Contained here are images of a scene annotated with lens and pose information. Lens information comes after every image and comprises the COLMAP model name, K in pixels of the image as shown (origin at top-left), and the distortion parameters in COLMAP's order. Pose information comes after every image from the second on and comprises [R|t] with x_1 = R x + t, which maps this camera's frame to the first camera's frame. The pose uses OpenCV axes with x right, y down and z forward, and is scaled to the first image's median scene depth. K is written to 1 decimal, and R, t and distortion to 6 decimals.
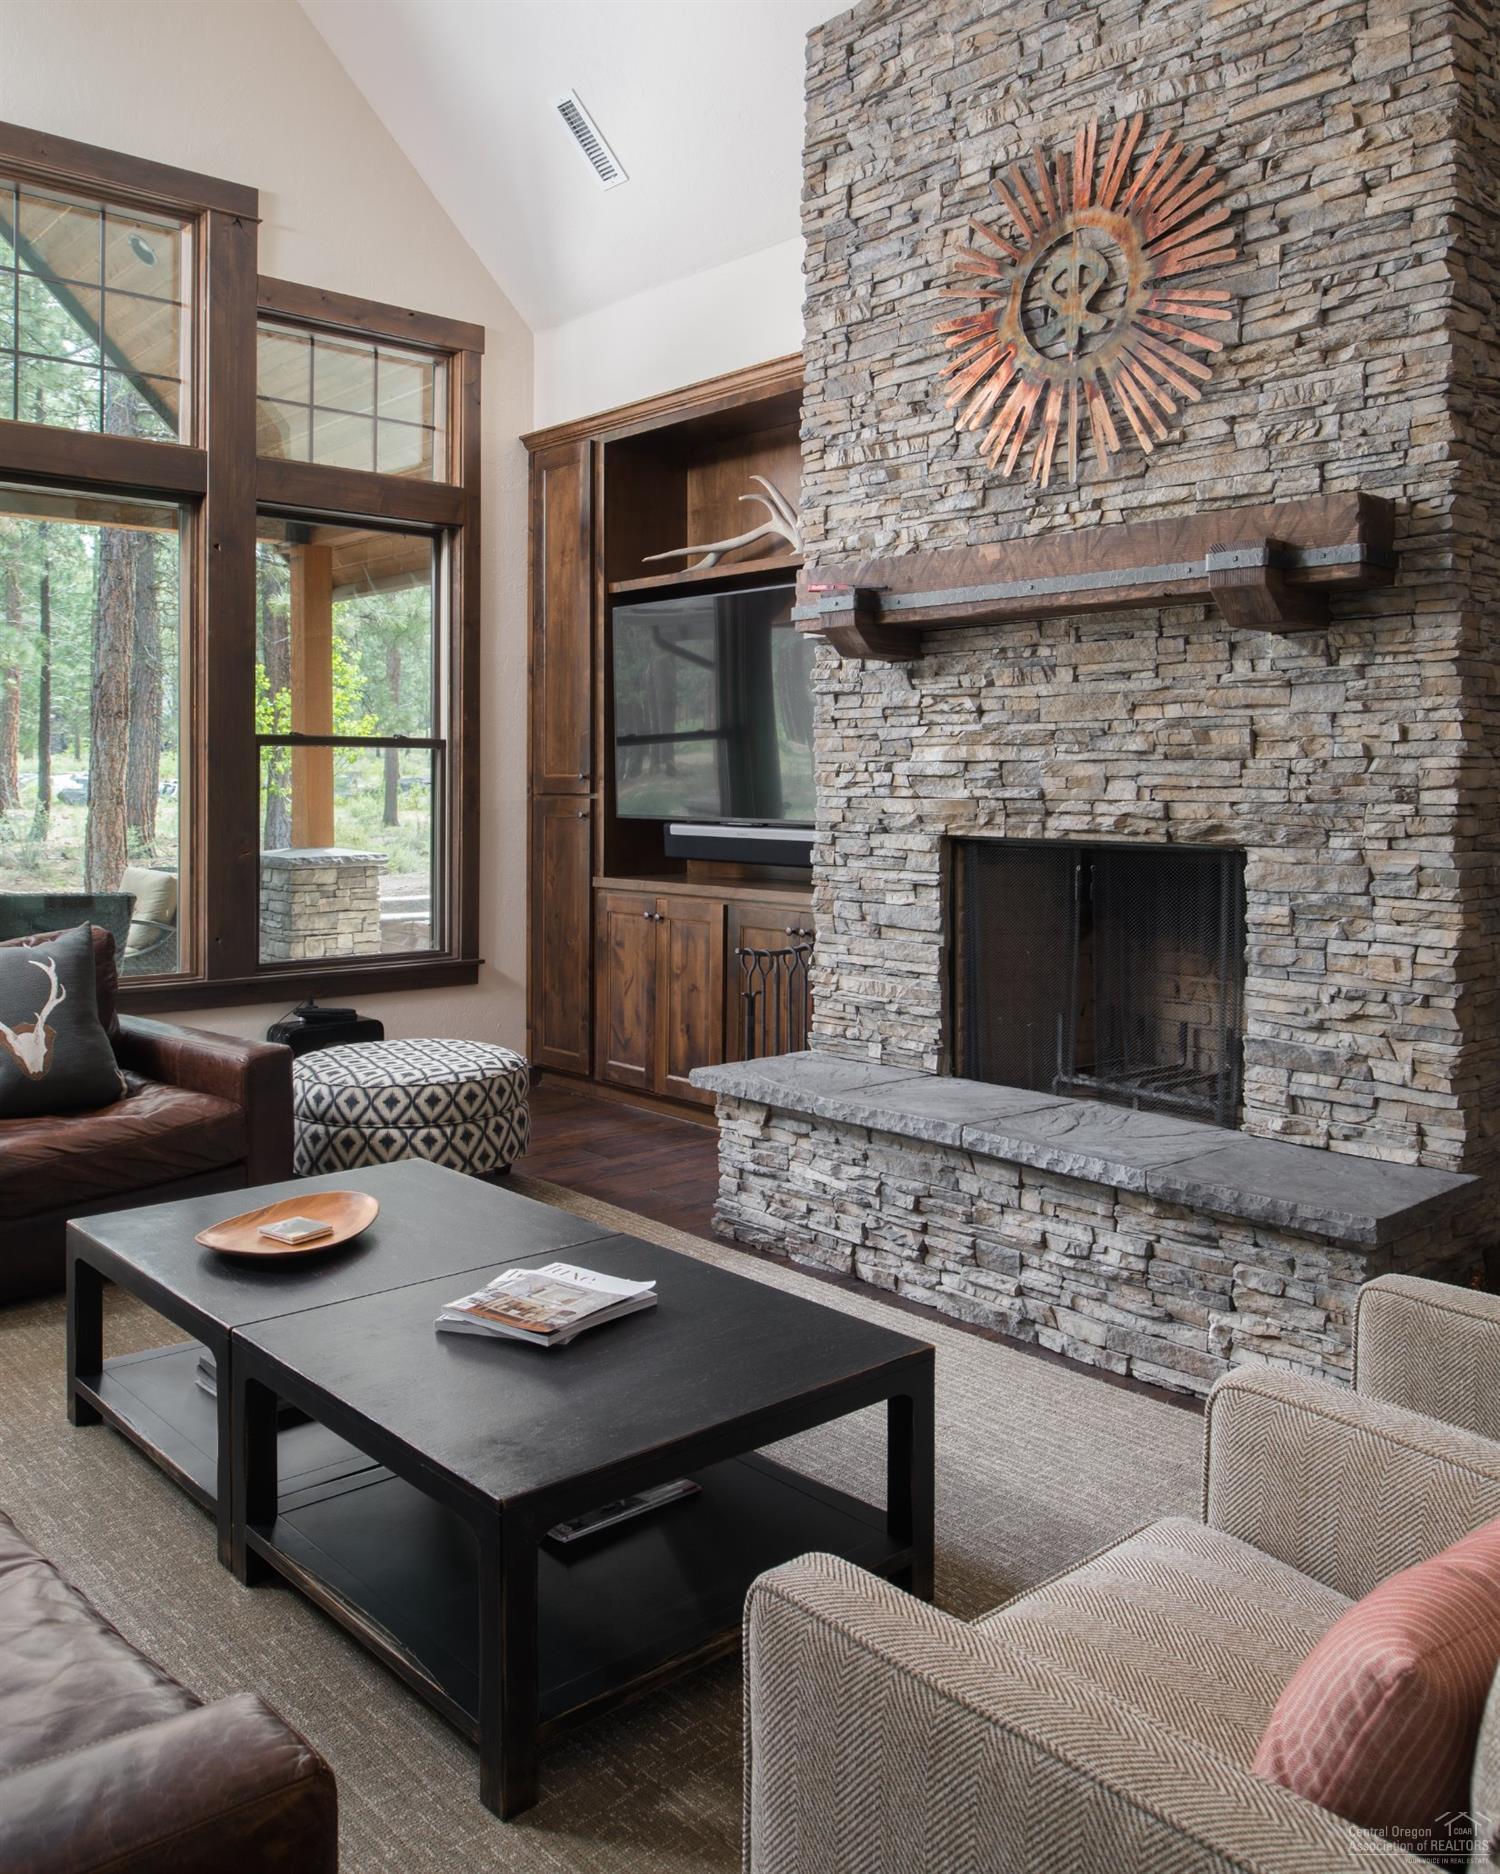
lens RADIAL K [[1574.6, 0, 746.5], [0, 1574.6, 943.5], [0, 0, 1]] dist [0.002794, -0.007353]
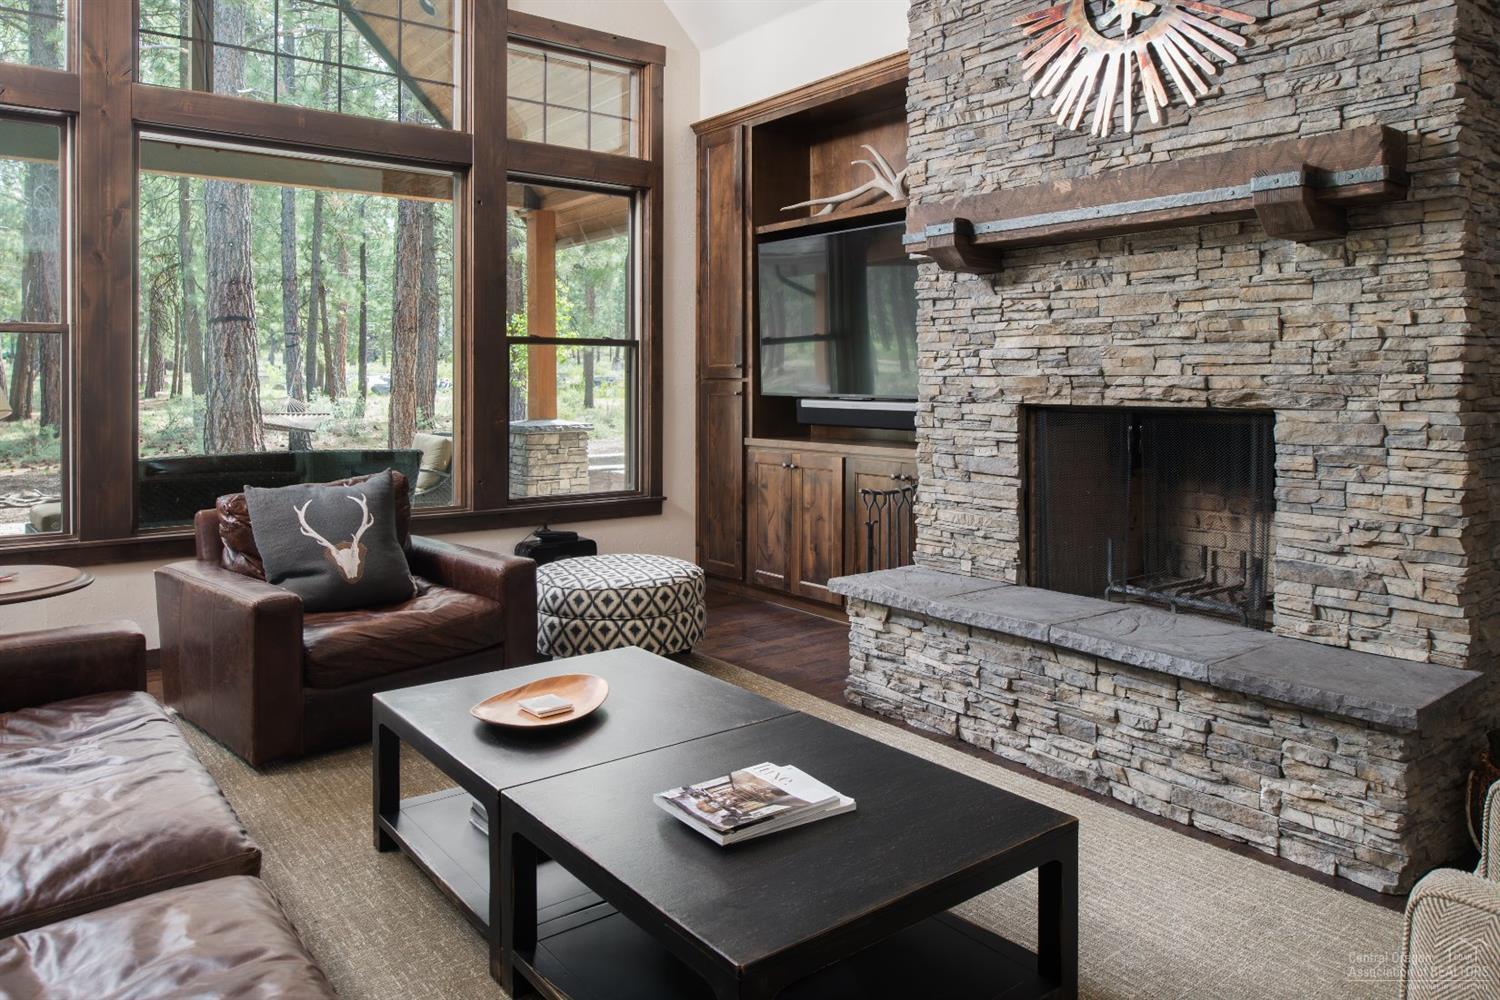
lens RADIAL K [[1026.4, 0, 750.0], [0, 1026.4, 500.0], [0, 0, 1]] dist [-0.004640, -0.002191]
pose [[0.998215, 0.003693, -0.059613, -0.052762], [-0.003051, 0.999936, 0.010858, 0.003650], [0.059649, -0.010657, 0.998163, 0.130636]]
